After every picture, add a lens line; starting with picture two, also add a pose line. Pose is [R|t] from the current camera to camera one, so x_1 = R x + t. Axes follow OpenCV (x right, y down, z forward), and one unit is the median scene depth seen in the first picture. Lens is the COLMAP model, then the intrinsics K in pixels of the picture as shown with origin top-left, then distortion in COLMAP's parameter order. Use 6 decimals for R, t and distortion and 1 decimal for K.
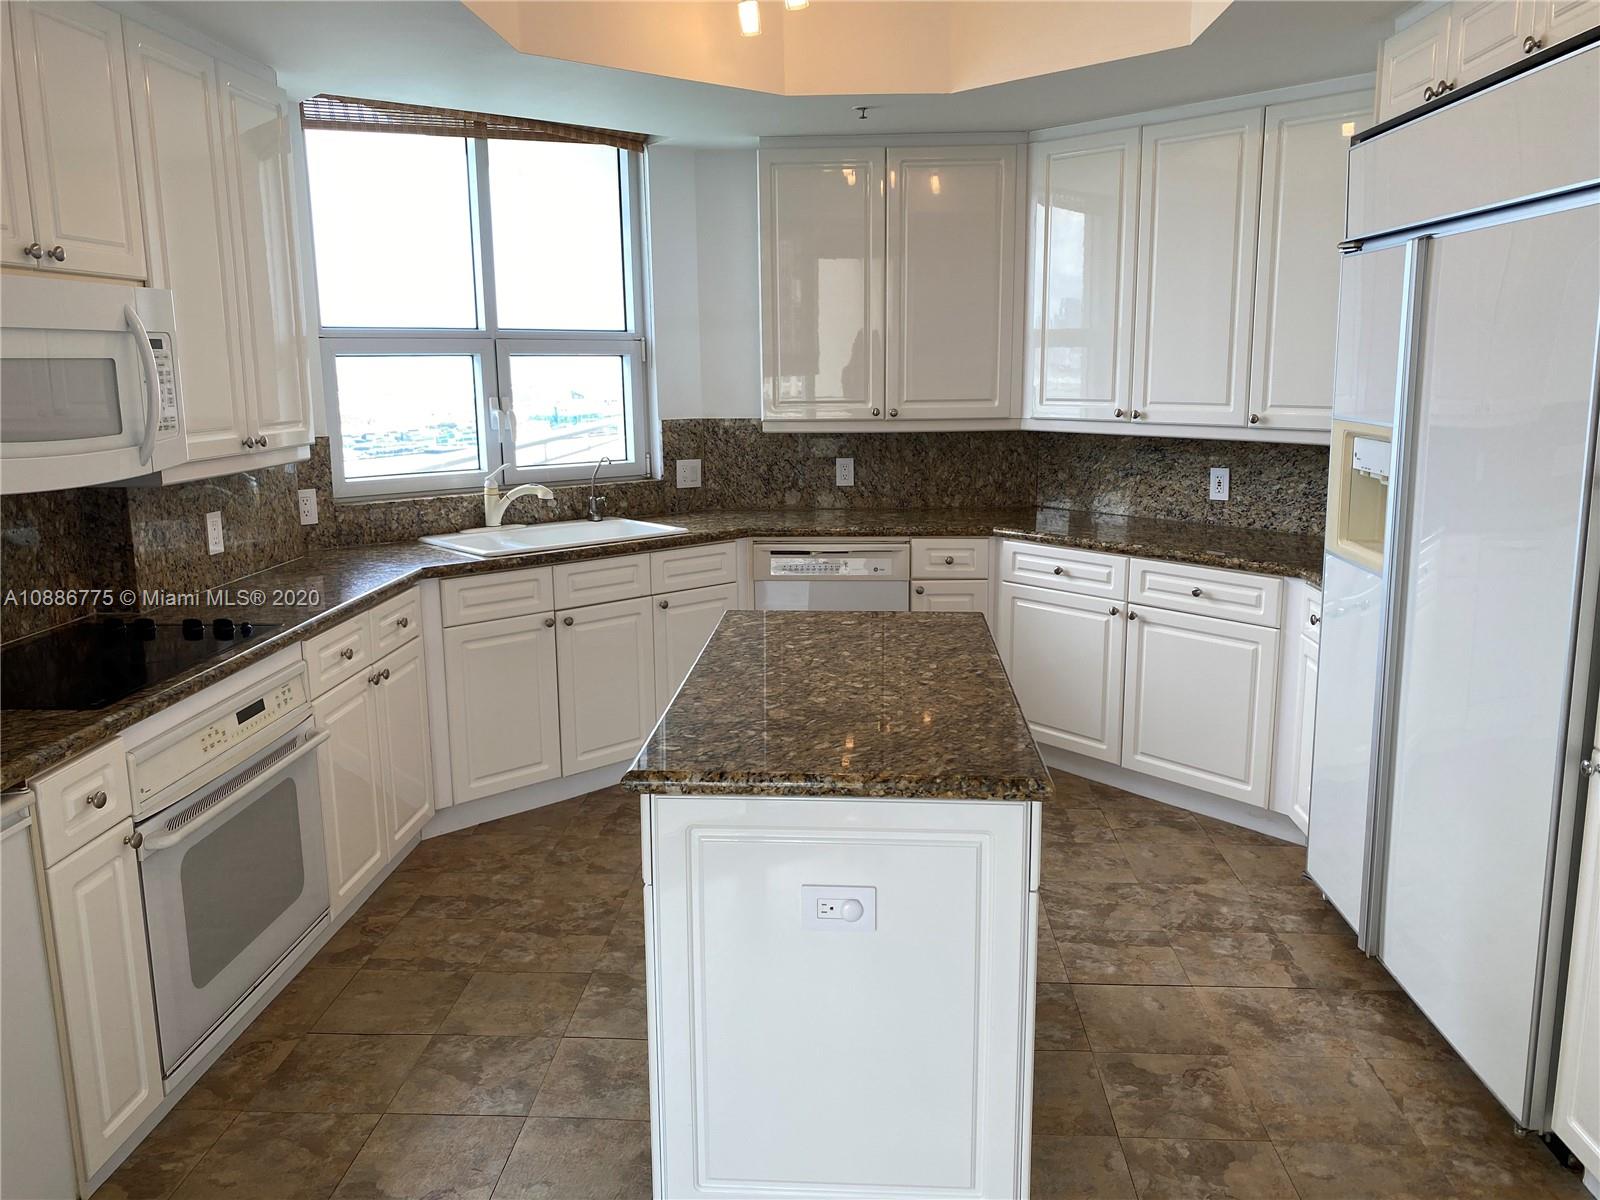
lens RADIAL K [[1201.9, 0, 797.8], [0, 1201.9, 601.7], [0, 0, 1]] dist [0.002357, -0.039082]
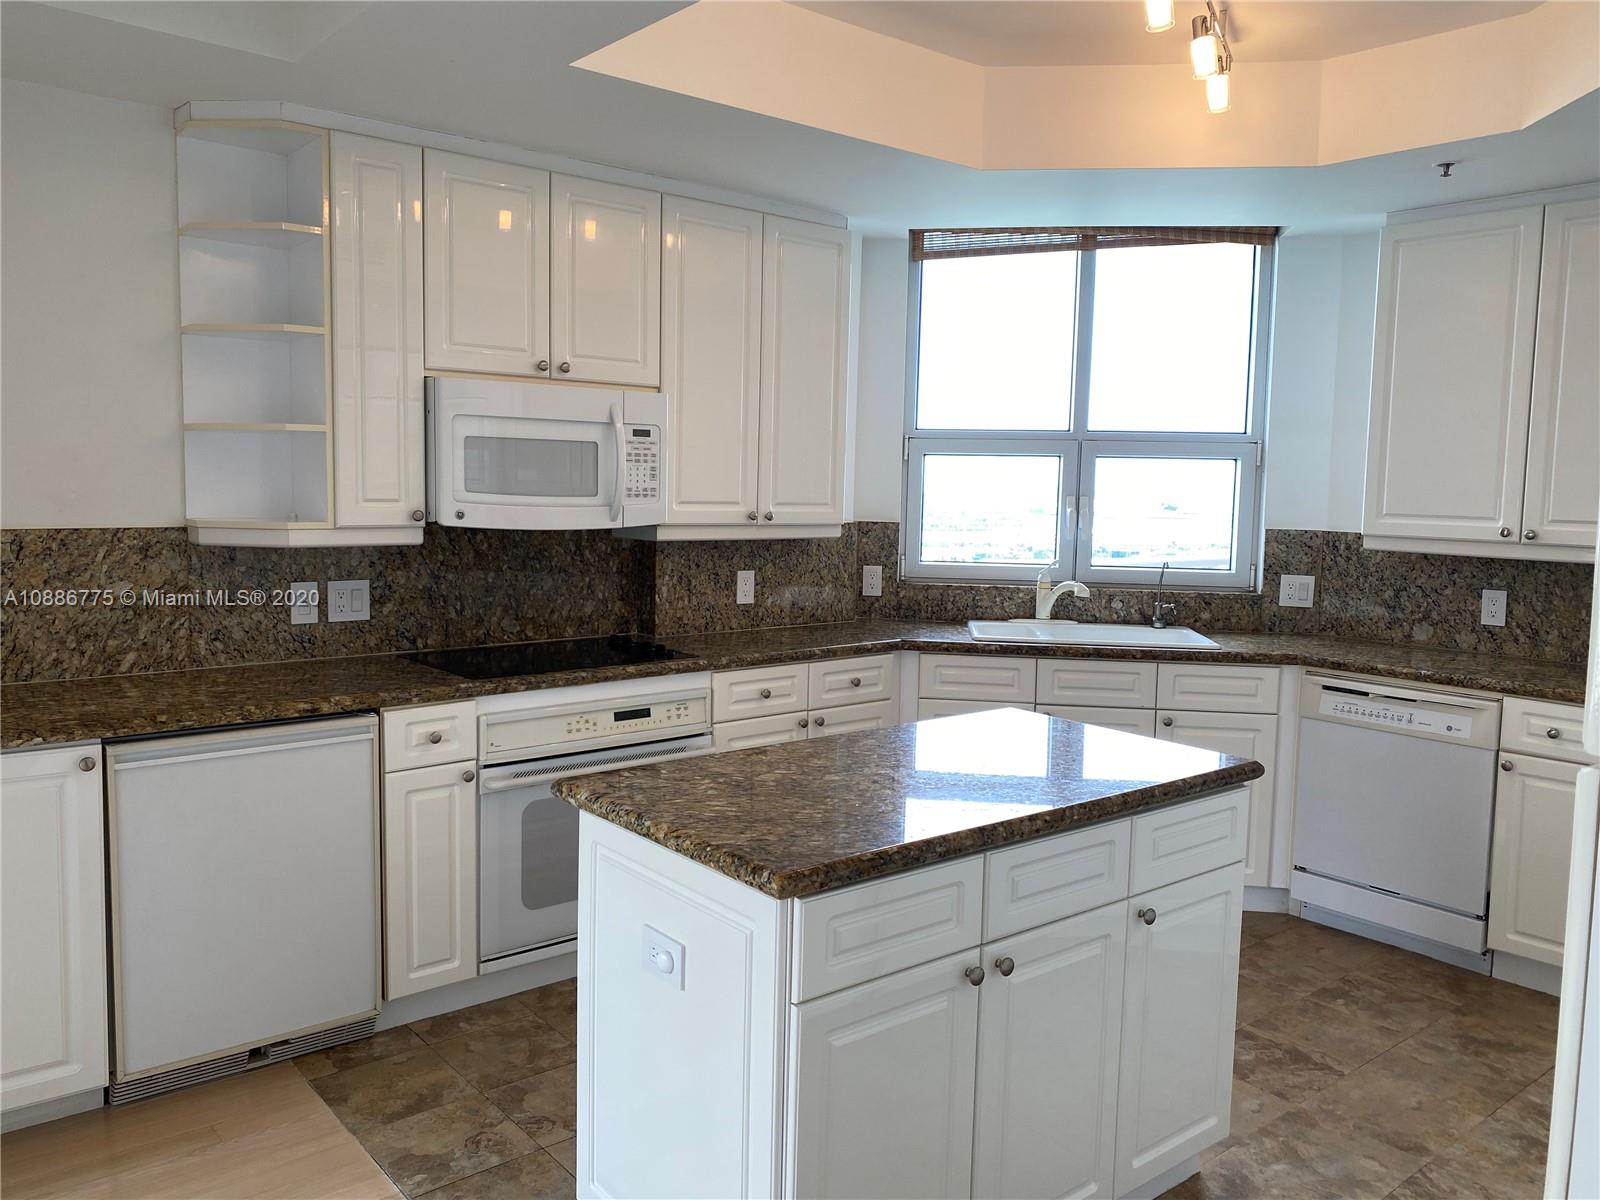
lens RADIAL K [[1207.6, 0, 800.5], [0, 1207.6, 598.5], [0, 0, 1]] dist [0.020091, -0.031113]
pose [[0.675032, 0.096928, -0.731393, 0.373282], [-0.170830, 0.984927, -0.027138, -0.016950], [0.717738, 0.143262, 0.681416, 0.148842]]
